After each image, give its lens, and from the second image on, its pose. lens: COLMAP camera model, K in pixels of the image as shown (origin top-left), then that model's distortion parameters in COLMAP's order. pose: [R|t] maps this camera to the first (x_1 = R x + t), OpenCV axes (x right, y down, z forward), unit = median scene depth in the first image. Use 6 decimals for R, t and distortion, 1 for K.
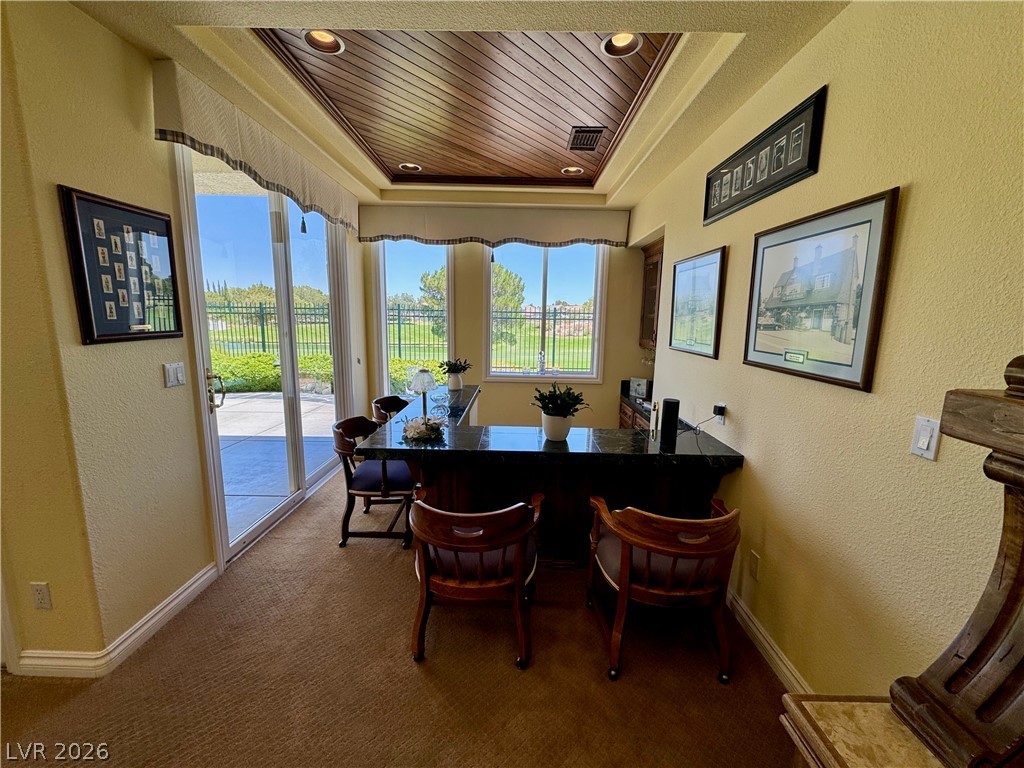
lens RADIAL K [[406.9, 0, 513.5], [0, 406.9, 382.5], [0, 0, 1]] dist [-0.001804, -0.000674]
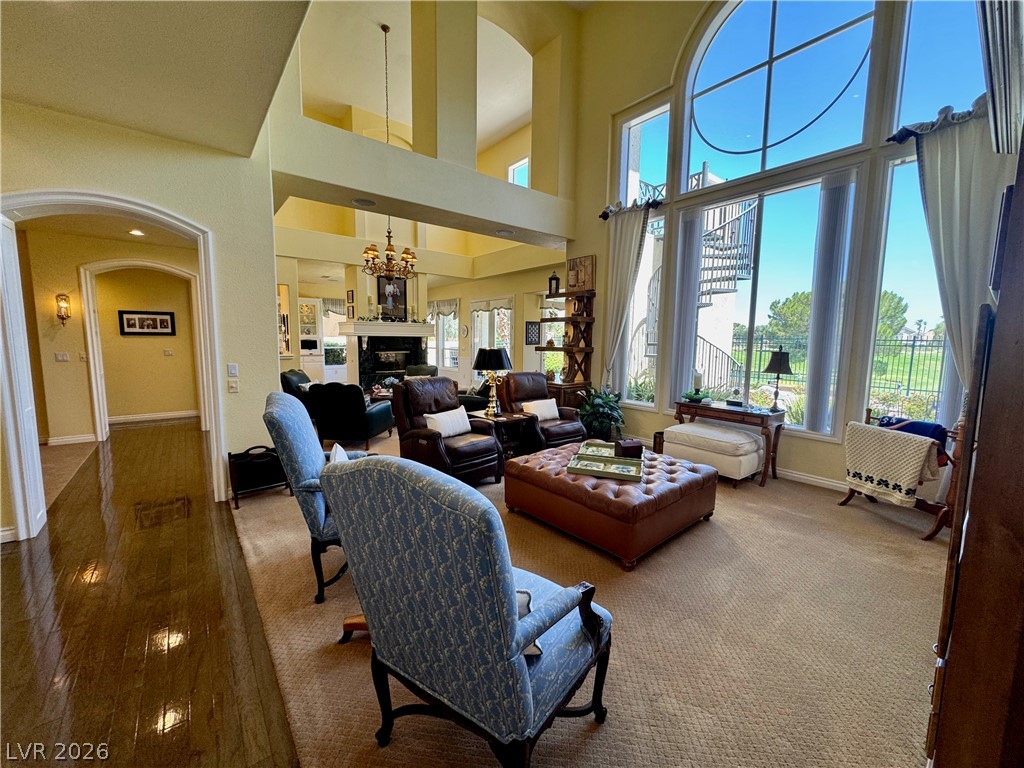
lens RADIAL K [[406.9, 0, 513.5], [0, 406.9, 382.5], [0, 0, 1]] dist [-0.001804, -0.000674]
pose [[0.634262, 0.072729, -0.769690, 1.622712], [-0.123833, 0.992269, -0.008283, 0.244520], [0.763136, 0.100566, 0.638365, -1.362084]]
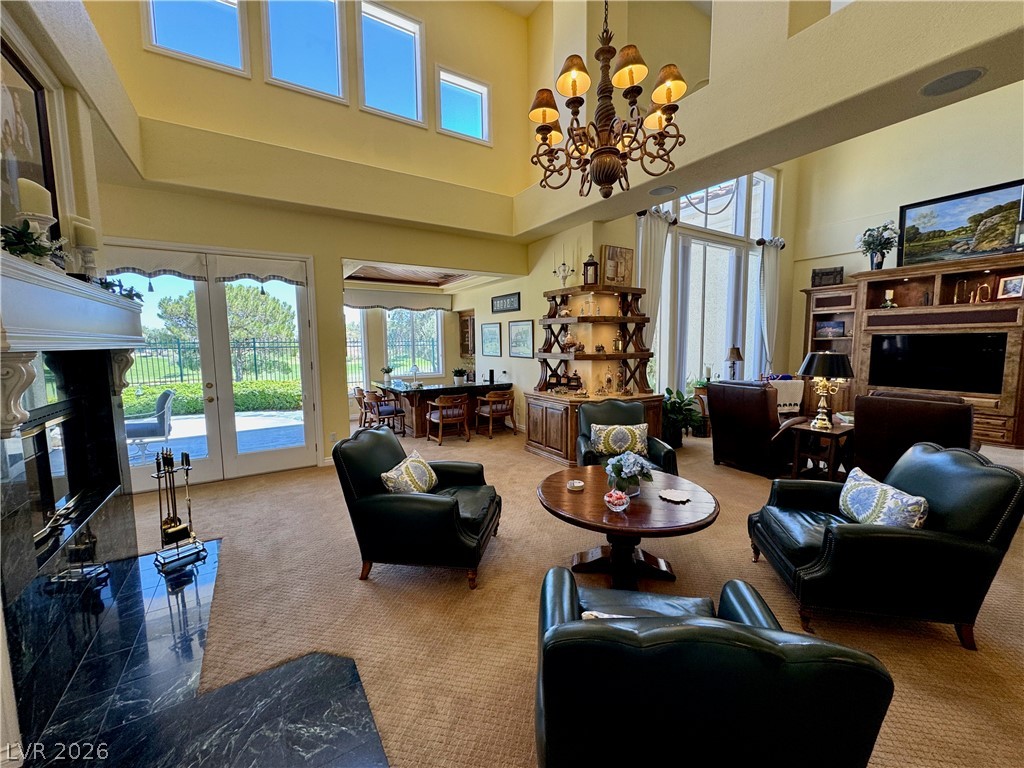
lens RADIAL K [[406.9, 0, 513.5], [0, 406.9, 382.5], [0, 0, 1]] dist [-0.001804, -0.000674]
pose [[0.837552, -0.080445, 0.540403, -0.734543], [0.111775, 0.993410, -0.025356, 0.148006], [-0.534802, 0.081640, 0.841024, -1.087048]]
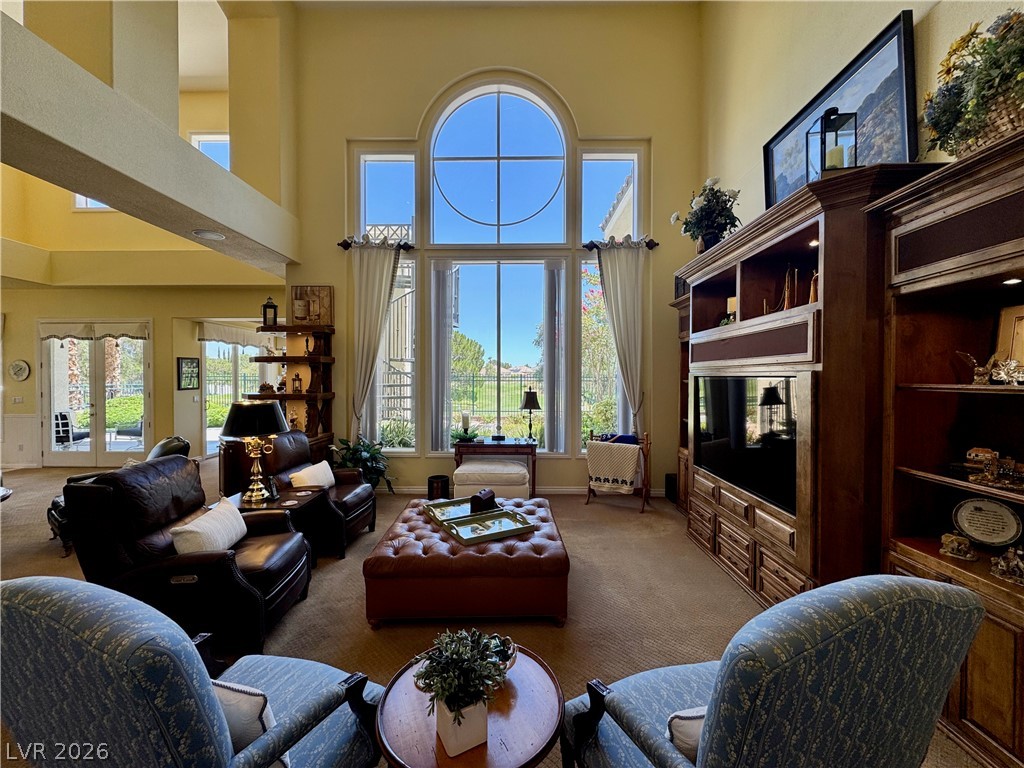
lens RADIAL K [[406.9, 0, 513.5], [0, 406.9, 382.5], [0, 0, 1]] dist [-0.001804, -0.000674]
pose [[0.999820, -0.017505, -0.007371, 1.153537], [0.016248, 0.989244, -0.145370, 0.229335], [0.009837, 0.145224, 0.989350, -1.469701]]
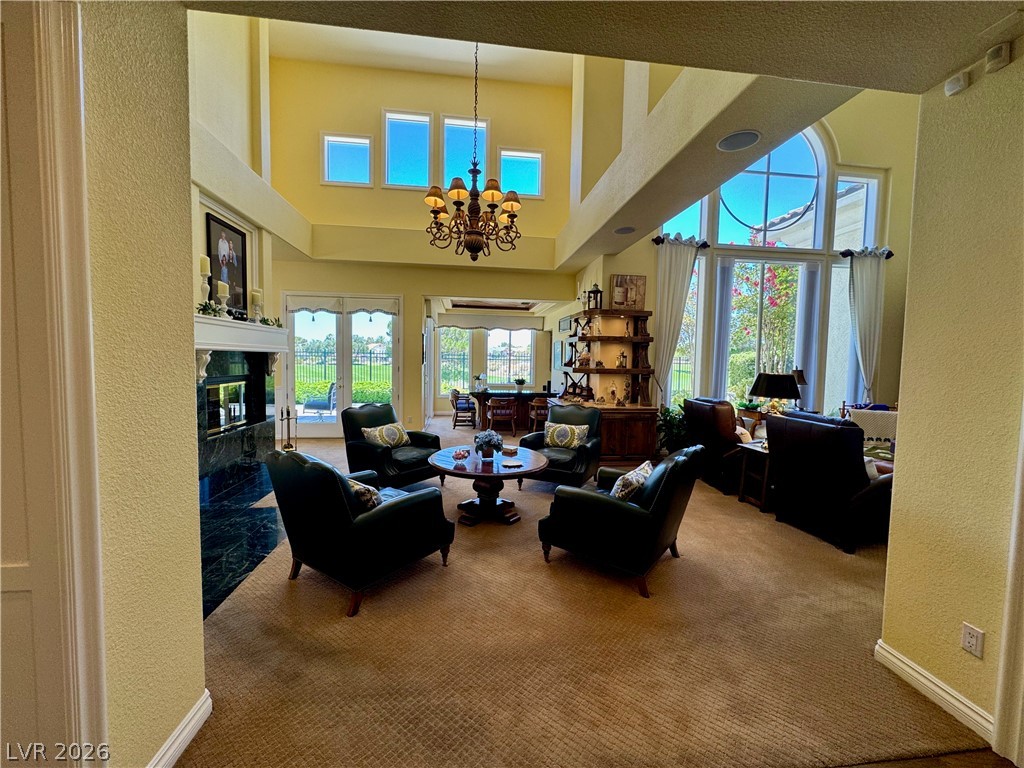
lens RADIAL K [[406.9, 0, 513.5], [0, 406.9, 382.5], [0, 0, 1]] dist [-0.001804, -0.000674]
pose [[0.991338, -0.007041, 0.131145, -0.265963], [0.019985, 0.995020, -0.097653, 0.255610], [-0.129804, 0.099428, 0.986542, -1.626990]]
